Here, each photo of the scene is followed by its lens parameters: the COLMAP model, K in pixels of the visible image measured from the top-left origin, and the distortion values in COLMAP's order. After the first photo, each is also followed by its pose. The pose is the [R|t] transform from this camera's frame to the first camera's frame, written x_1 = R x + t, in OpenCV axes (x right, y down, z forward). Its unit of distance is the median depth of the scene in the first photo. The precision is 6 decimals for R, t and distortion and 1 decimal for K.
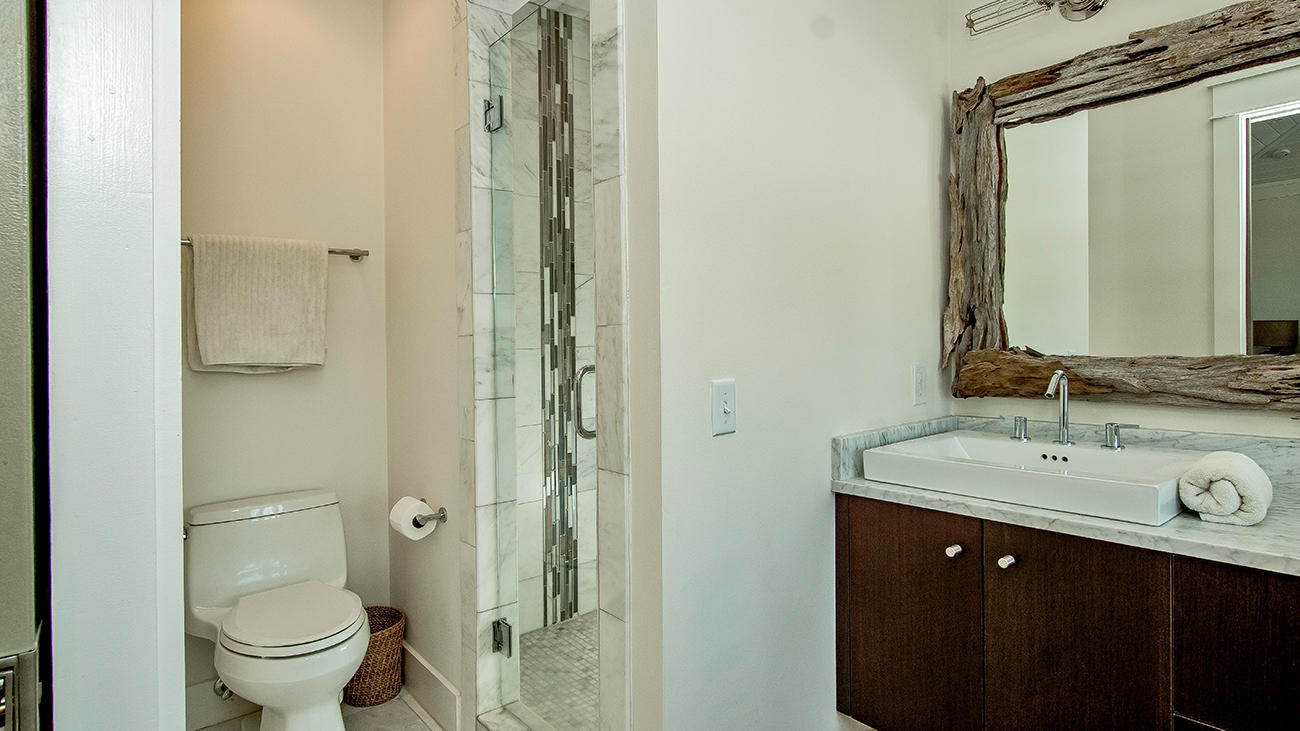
lens RADIAL K [[717.2, 0, 642.6], [0, 717.2, 361.2], [0, 0, 1]] dist [-0.000961, -0.002656]
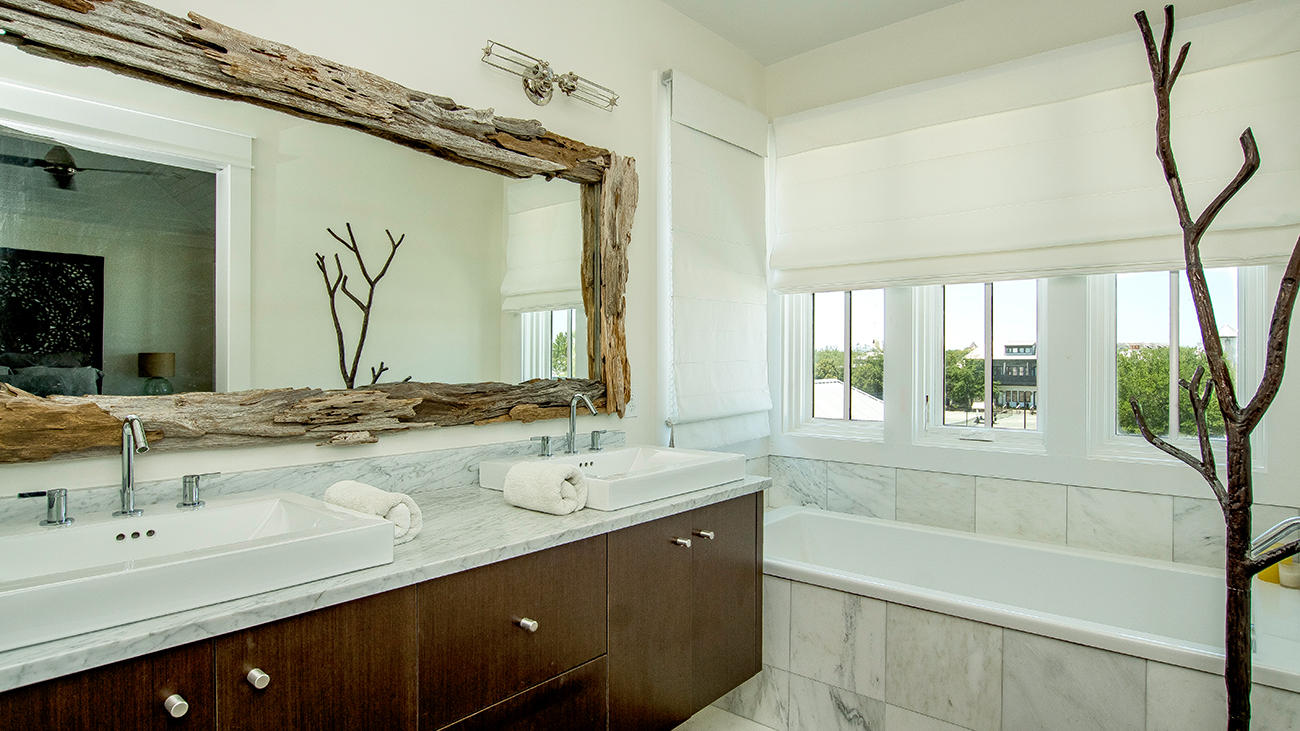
lens RADIAL K [[717.2, 0, 654.0], [0, 717.2, 368.7], [0, 0, 1]] dist [-0.000961, -0.002656]
pose [[-0.196843, 0.005713, 0.980418, -0.266230], [0.024072, 0.999710, -0.000993, -0.023300], [-0.980139, 0.023405, -0.196924, 0.675598]]
